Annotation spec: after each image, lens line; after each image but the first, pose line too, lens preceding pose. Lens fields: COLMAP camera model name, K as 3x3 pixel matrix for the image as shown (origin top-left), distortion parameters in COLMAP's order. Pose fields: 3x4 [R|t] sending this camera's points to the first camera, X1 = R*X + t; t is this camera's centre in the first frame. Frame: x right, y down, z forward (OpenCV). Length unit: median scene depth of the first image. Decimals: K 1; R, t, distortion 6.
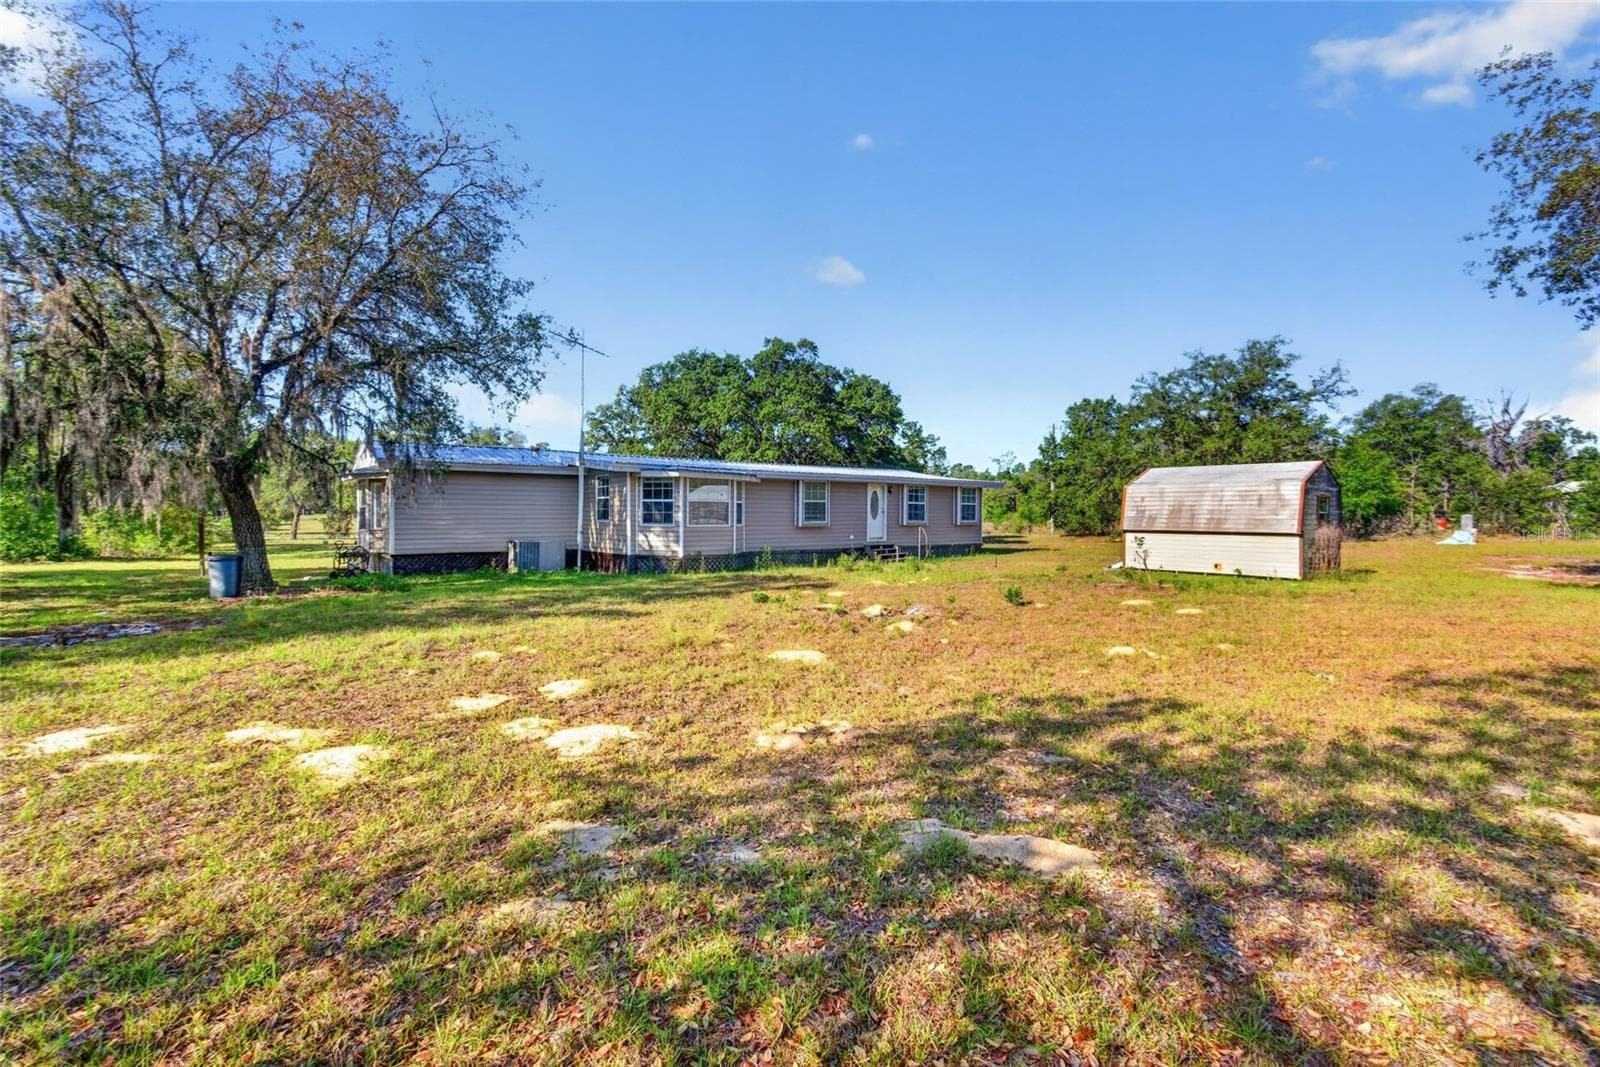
lens RADIAL K [[701.2, 0, 800.0], [0, 701.2, 533.5], [0, 0, 1]] dist [-0.002999, -0.000275]
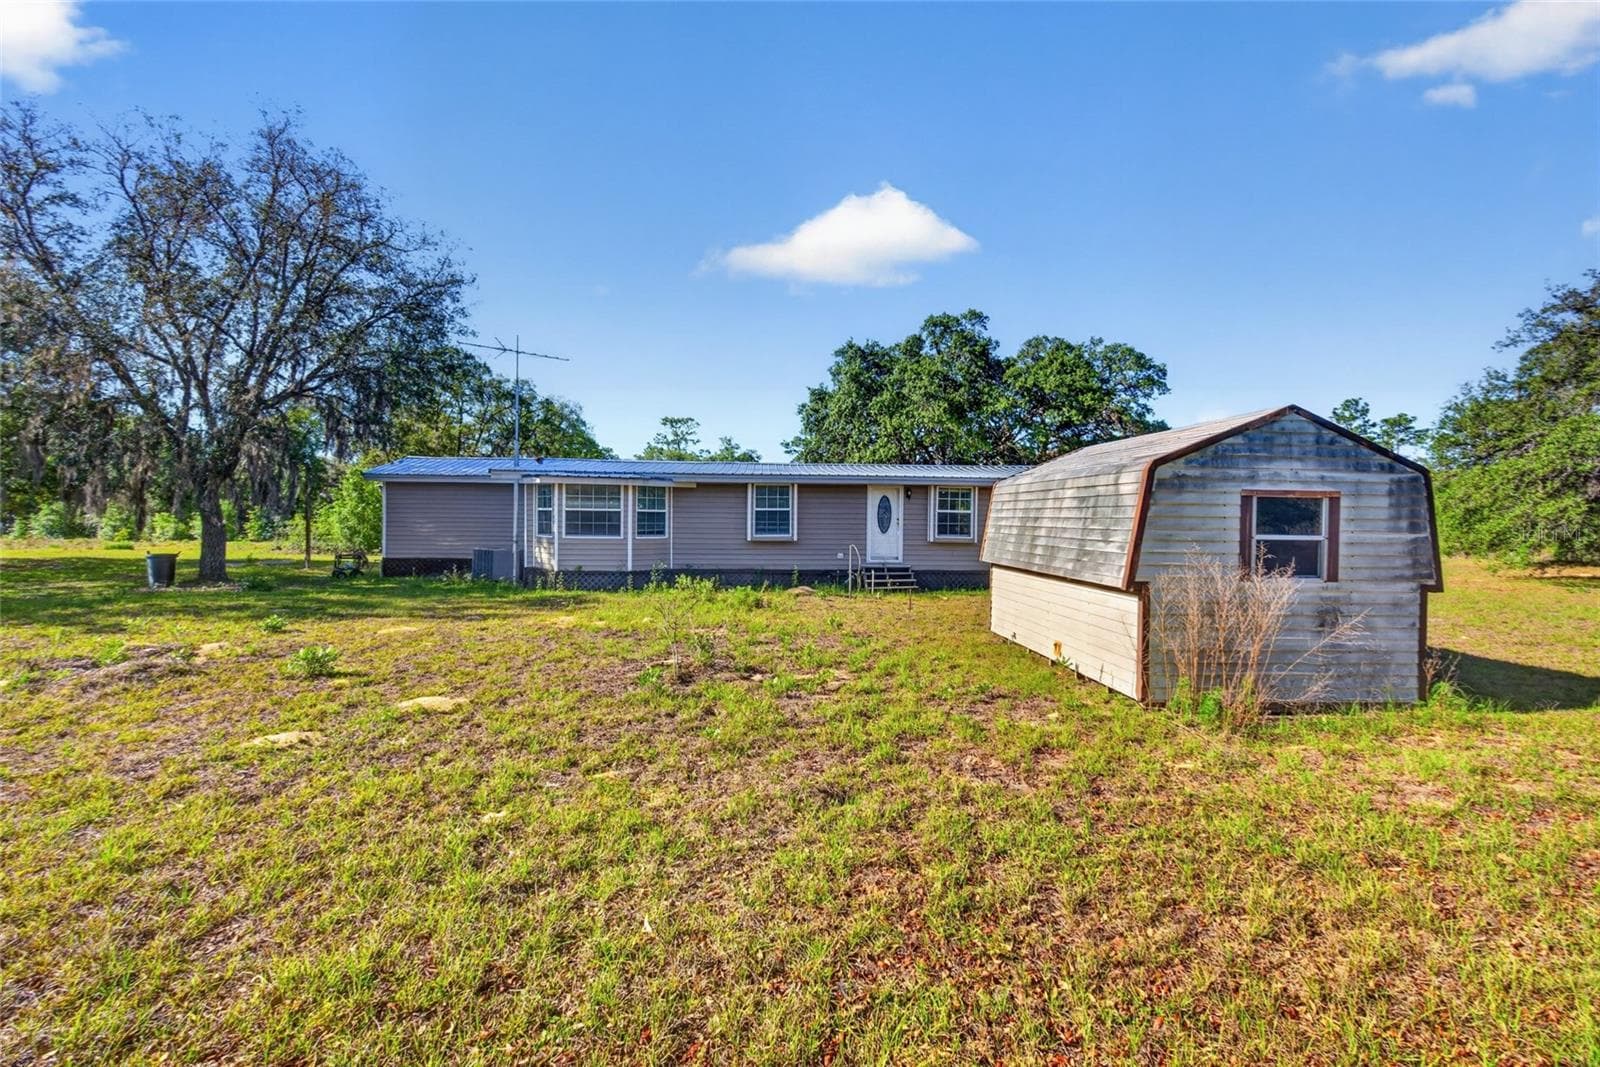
lens RADIAL K [[701.2, 0, 800.0], [0, 701.2, 533.5], [0, 0, 1]] dist [-0.002999, -0.000275]
pose [[0.815473, 0.014034, -0.578625, 0.599317], [-0.024693, 0.999639, -0.010554, -0.013685], [0.578268, 0.022894, 0.815525, 0.451241]]
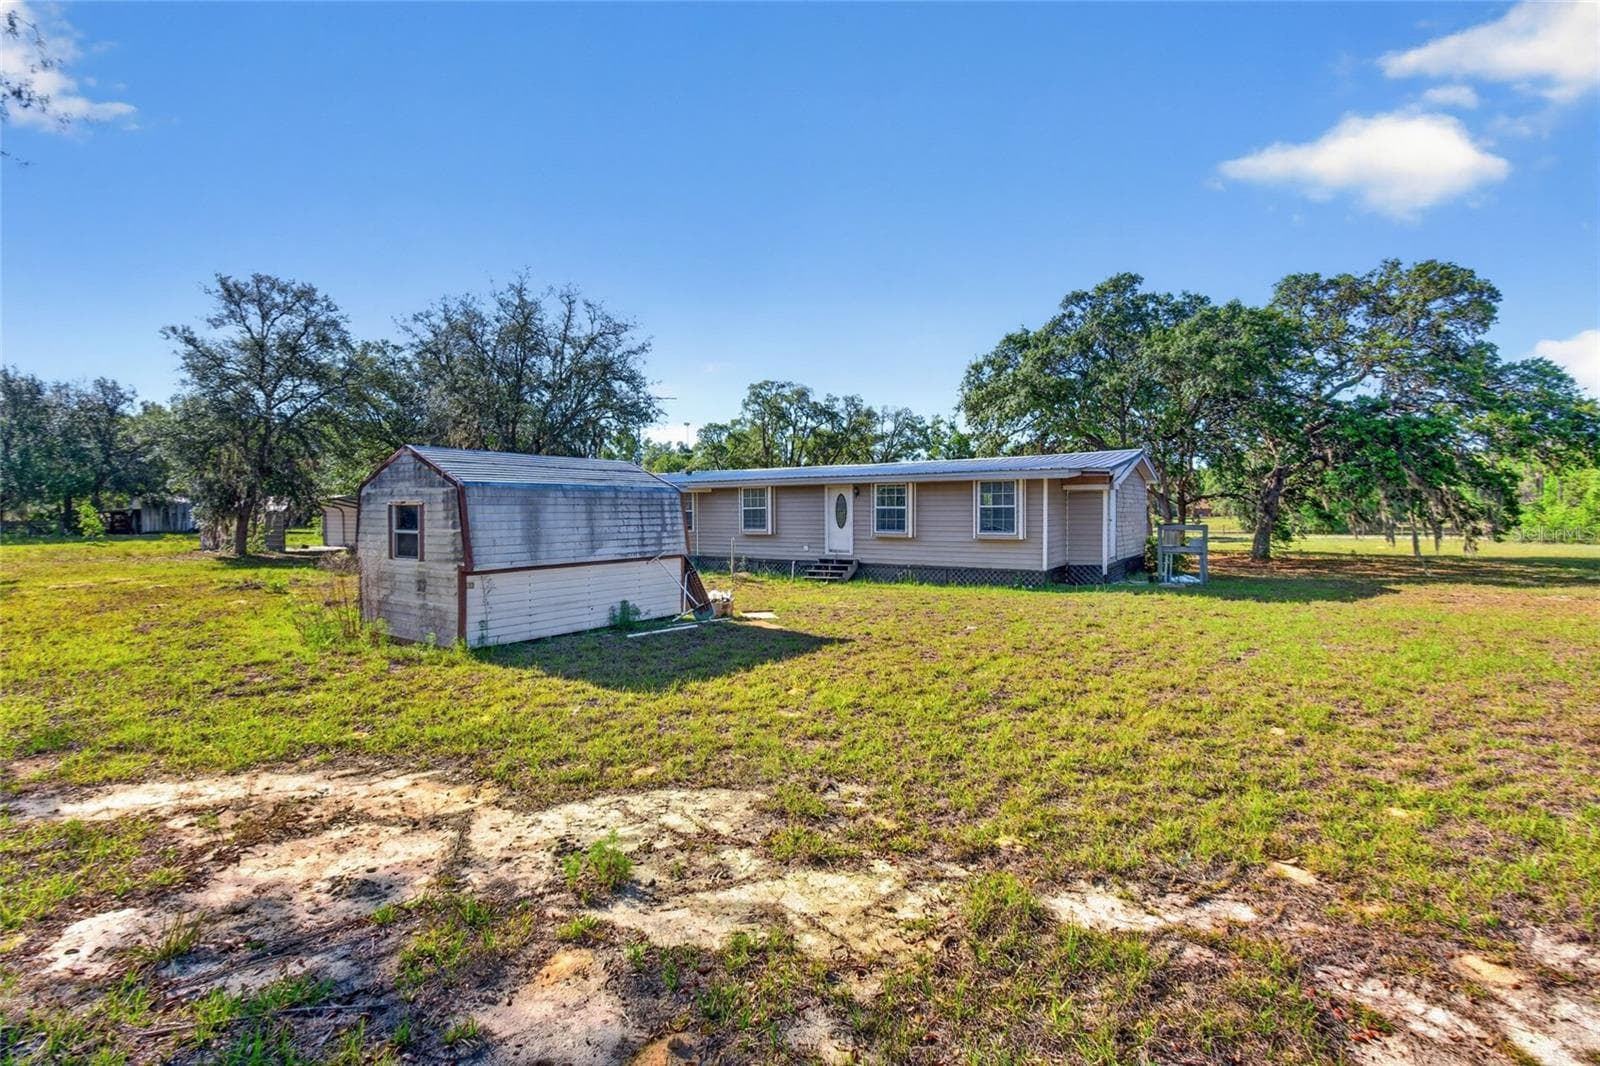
lens RADIAL K [[701.2, 0, 800.0], [0, 701.2, 533.0], [0, 0, 1]] dist [-0.002999, -0.000275]
pose [[0.301530, 0.021910, -0.953205, 1.114355], [-0.027679, 0.999516, 0.014219, -0.033301], [0.953055, 0.022096, 0.301990, 0.926088]]
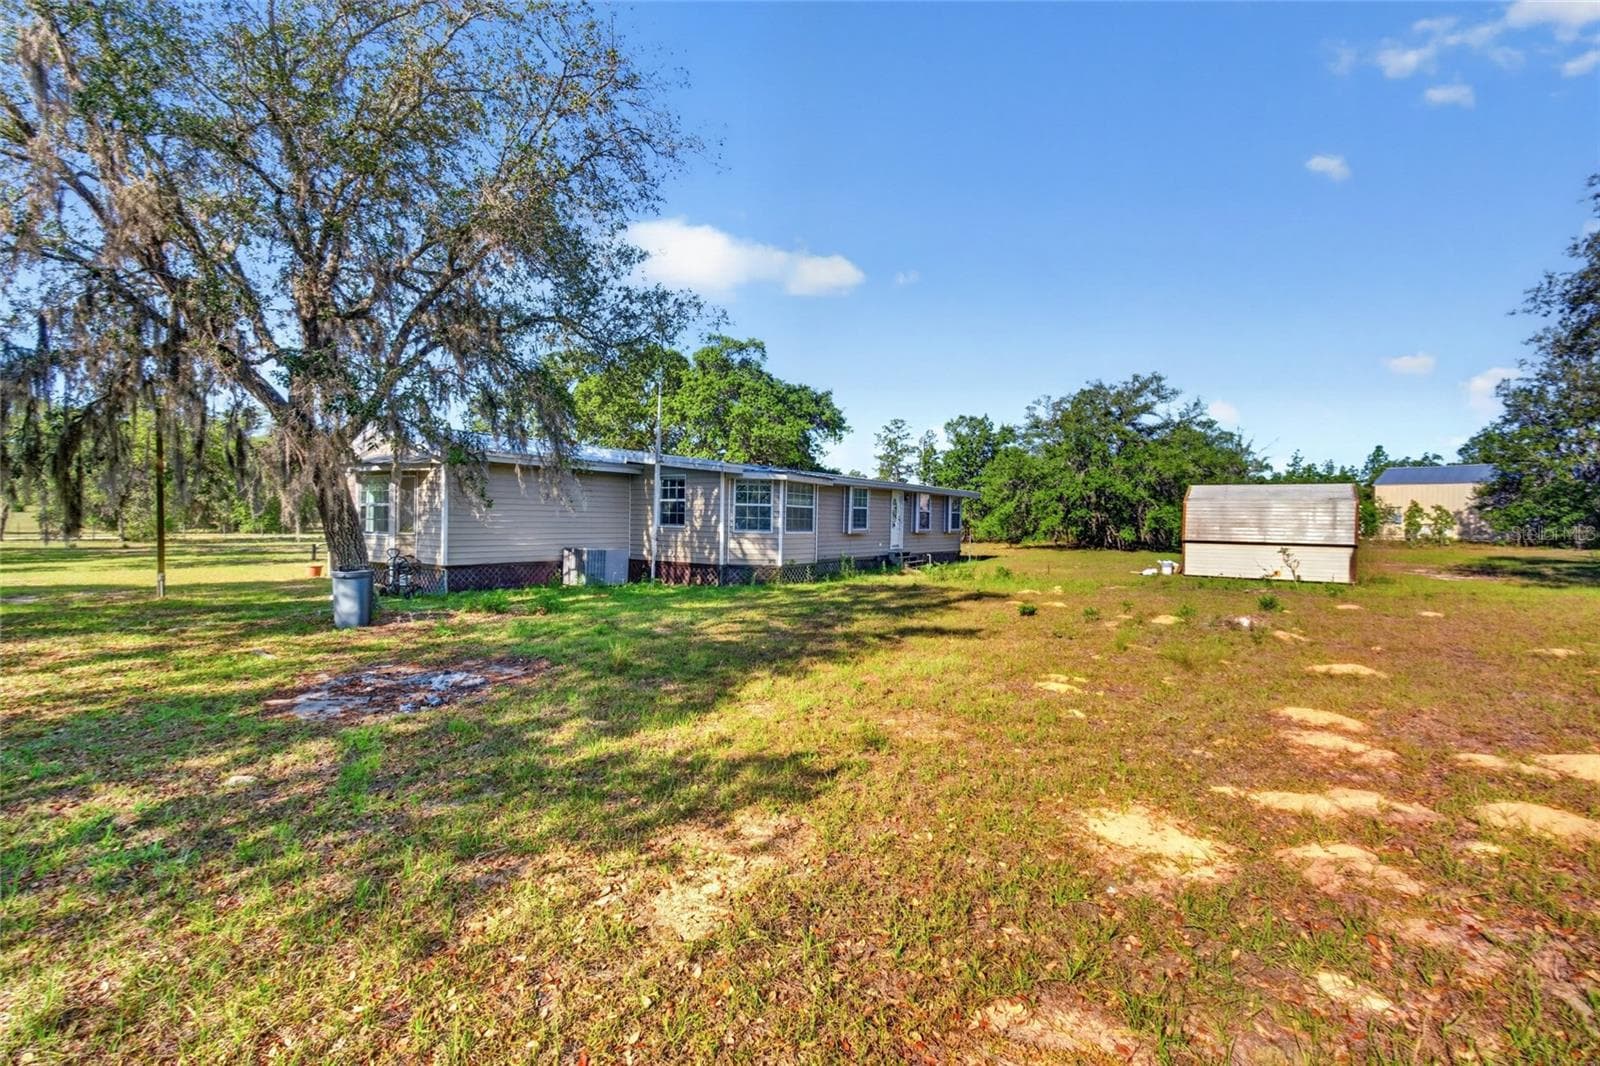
lens RADIAL K [[713.2, 0, 800.0], [0, 713.2, 533.0], [0, 0, 1]] dist [0.001055, 0.000088]
pose [[0.958538, 0.009885, 0.284792, -0.398150], [-0.007115, 0.999917, -0.010761, 0.000047], [-0.284875, 0.008288, 0.958529, 0.085600]]
